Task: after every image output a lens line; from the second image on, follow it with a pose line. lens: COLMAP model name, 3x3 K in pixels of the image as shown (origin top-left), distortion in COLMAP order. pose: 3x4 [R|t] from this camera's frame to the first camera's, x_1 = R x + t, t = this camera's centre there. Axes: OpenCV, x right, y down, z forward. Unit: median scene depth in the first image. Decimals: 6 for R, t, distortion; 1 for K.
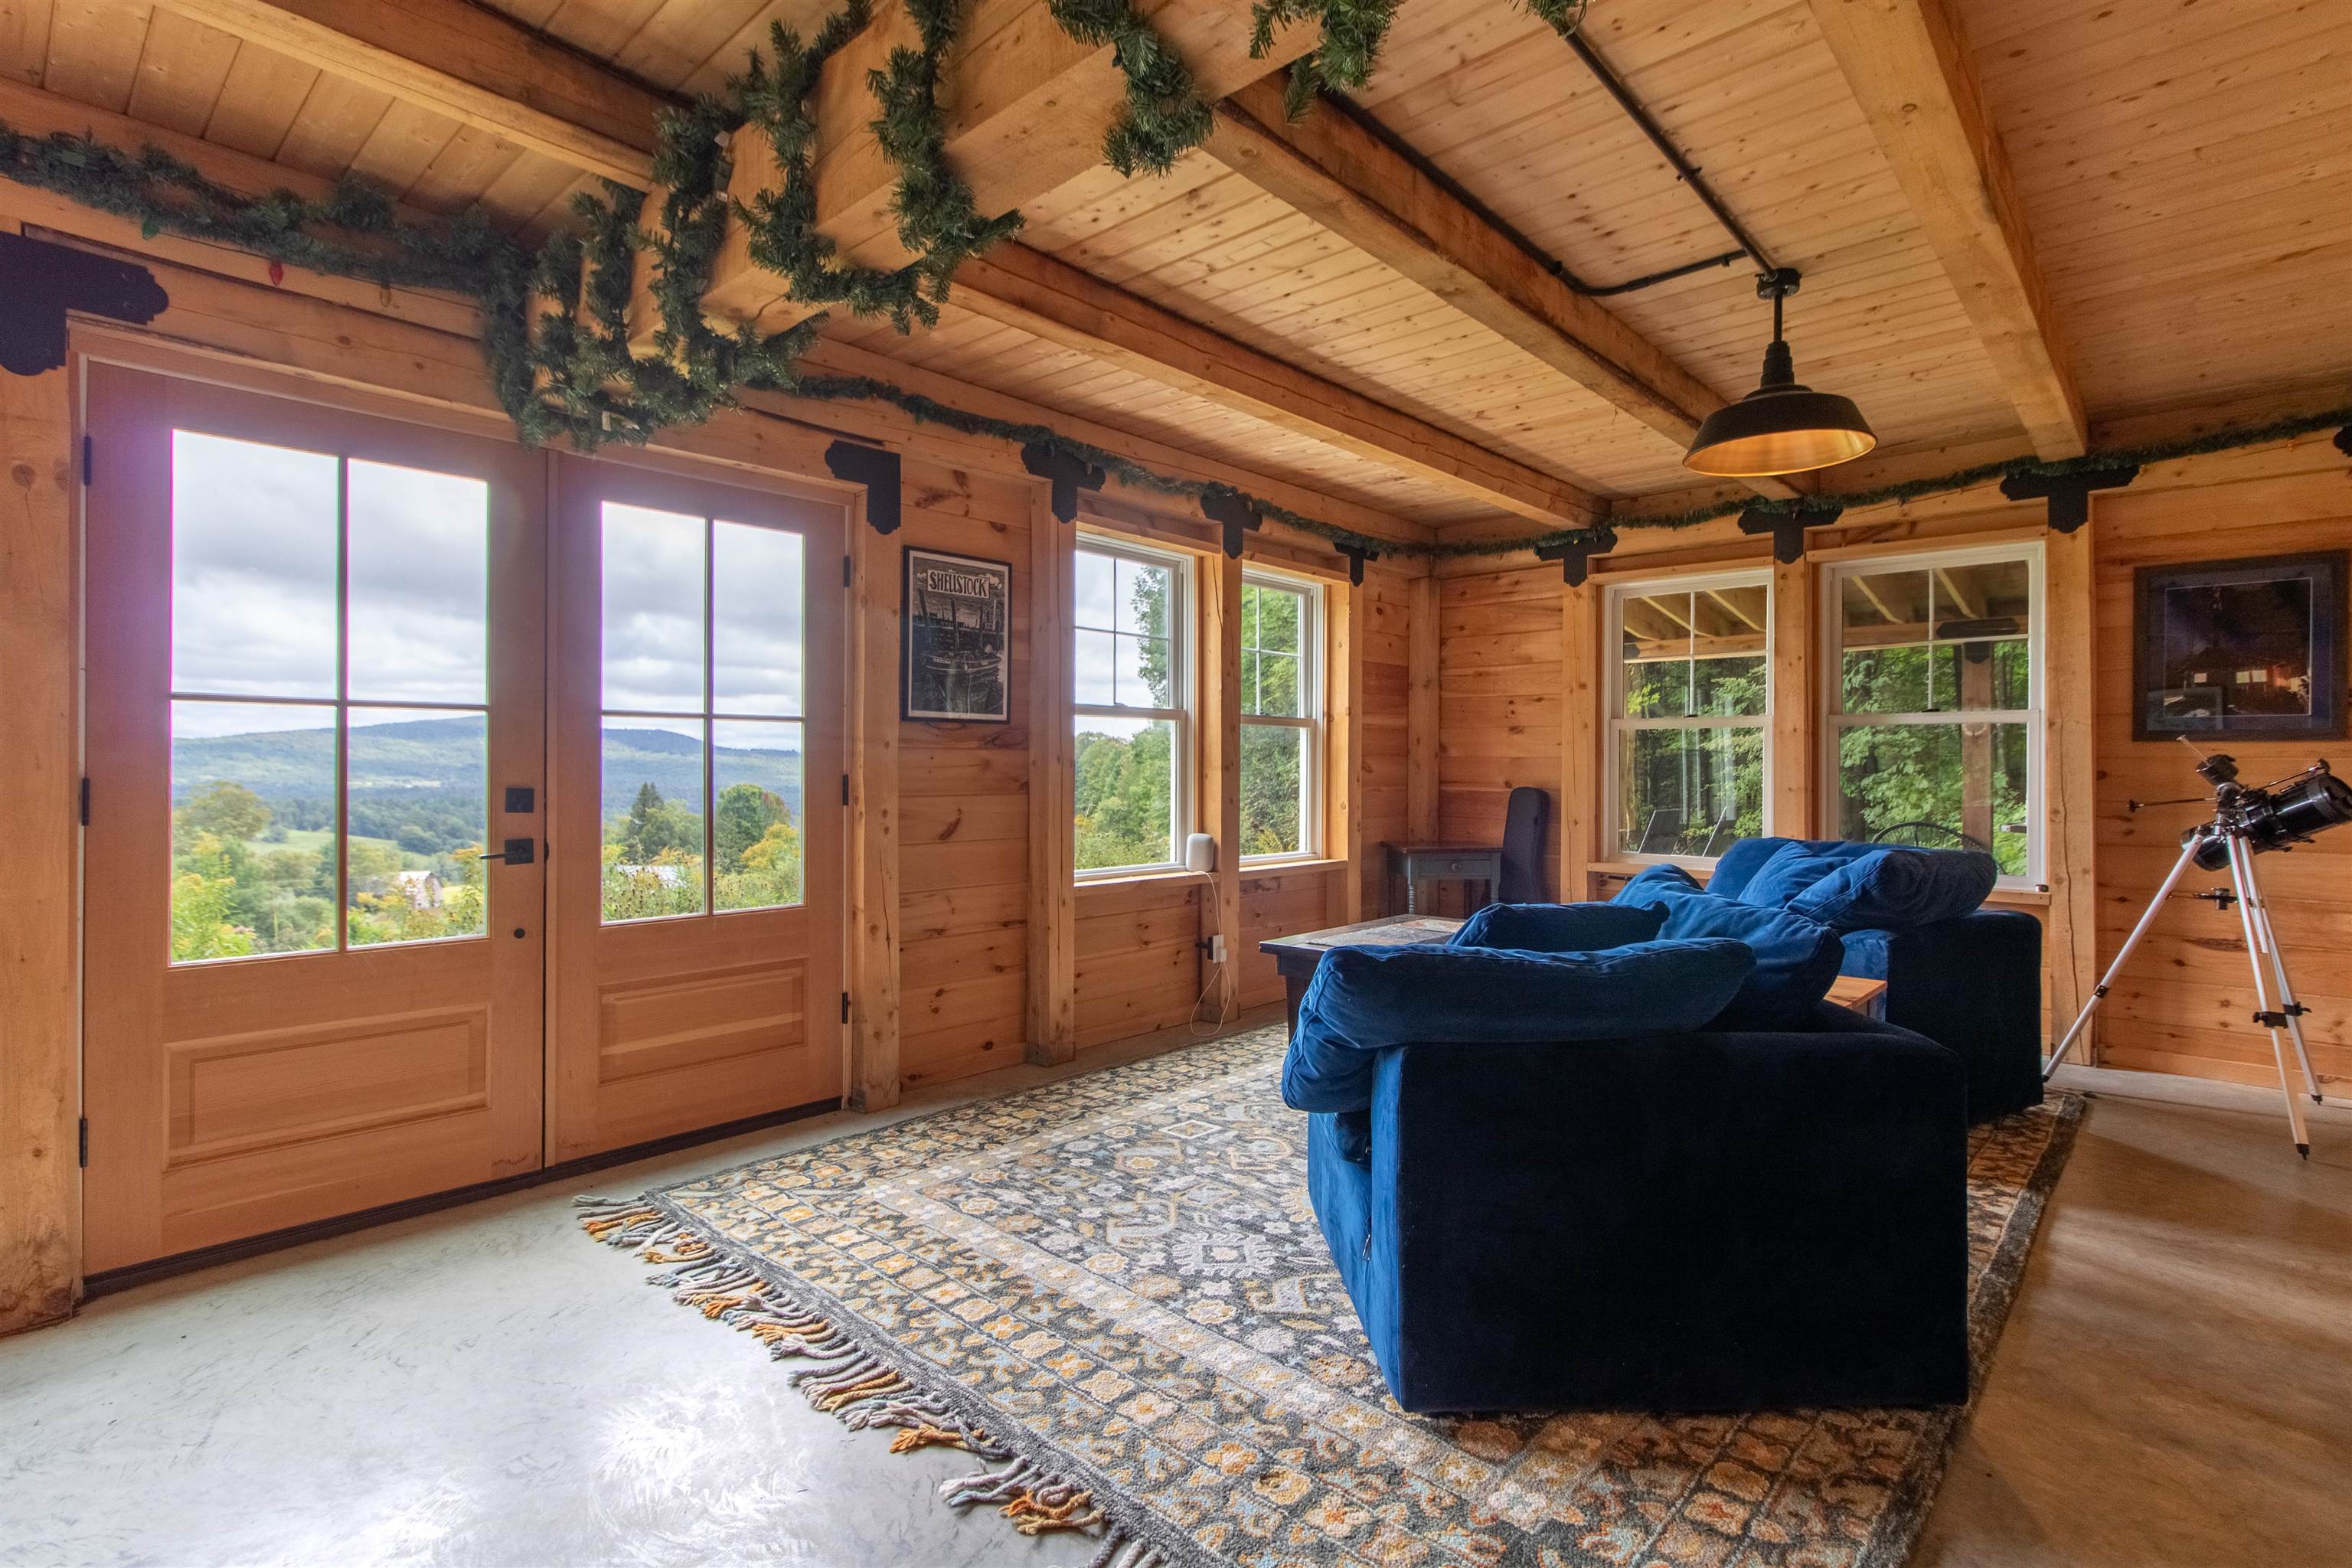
lens RADIAL K [[1120.3, 0, 1205.4], [0, 1120.3, 772.9], [0, 0, 1]] dist [0.005359, -0.004467]
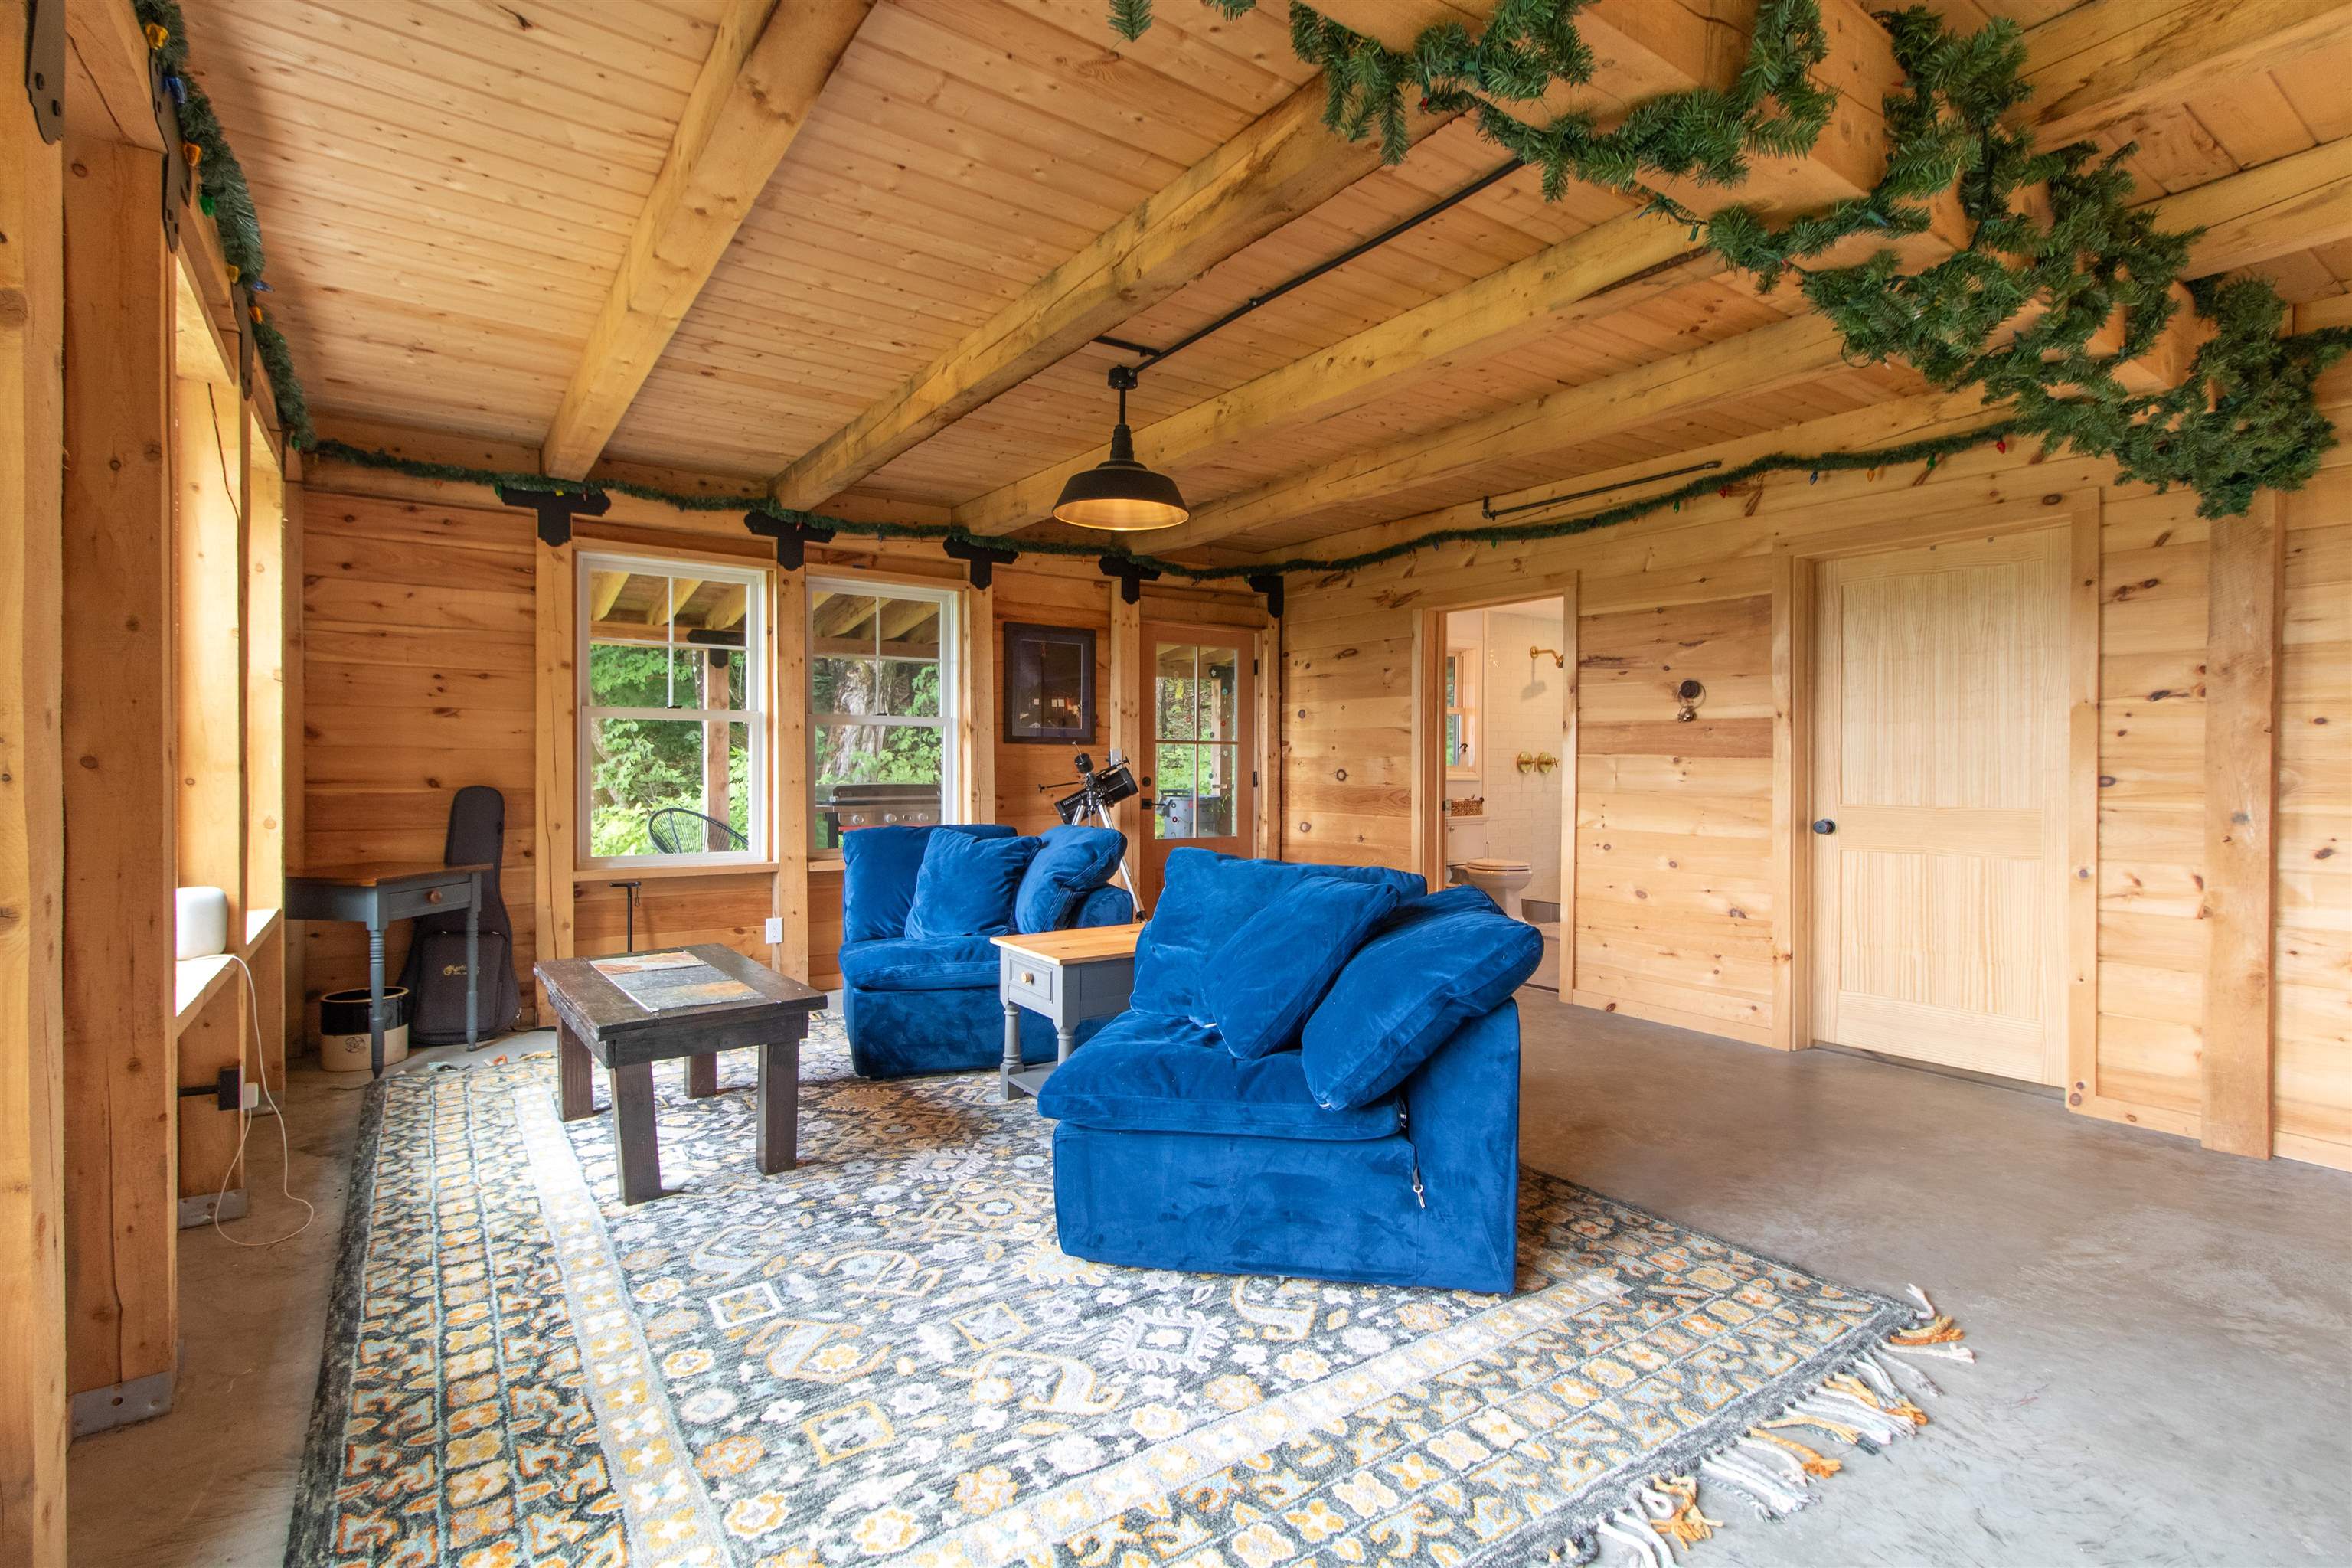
lens RADIAL K [[1116.9, 0, 1103.1], [0, 1116.9, 763.8], [0, 0, 1]] dist [0.003270, 0.000065]
pose [[0.230843, -0.008015, 0.972958, -0.670521], [-0.001116, 0.999963, 0.008502, -0.016716], [-0.972990, -0.003048, 0.230826, 0.686612]]
